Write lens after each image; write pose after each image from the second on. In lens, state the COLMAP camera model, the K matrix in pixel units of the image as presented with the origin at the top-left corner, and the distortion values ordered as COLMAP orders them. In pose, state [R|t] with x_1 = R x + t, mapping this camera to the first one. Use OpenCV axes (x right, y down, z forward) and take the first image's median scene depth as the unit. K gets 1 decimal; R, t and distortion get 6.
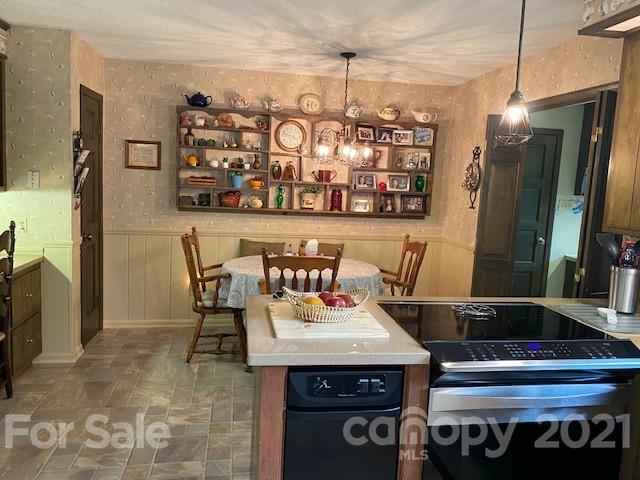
lens RADIAL K [[487.1, 0, 319.9], [0, 487.1, 236.9], [0, 0, 1]] dist [0.033866, -0.043524]
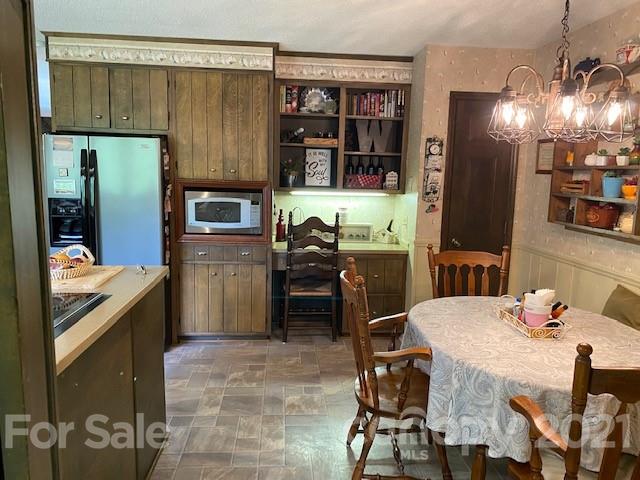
lens RADIAL K [[487.1, 0, 320.4], [0, 487.1, 243.0], [0, 0, 1]] dist [0.033866, -0.043524]
pose [[-0.080845, 0.091953, -0.992476, 0.482703], [-0.157539, 0.982040, 0.103818, -0.052953], [0.984198, 0.164747, -0.064907, 0.715041]]
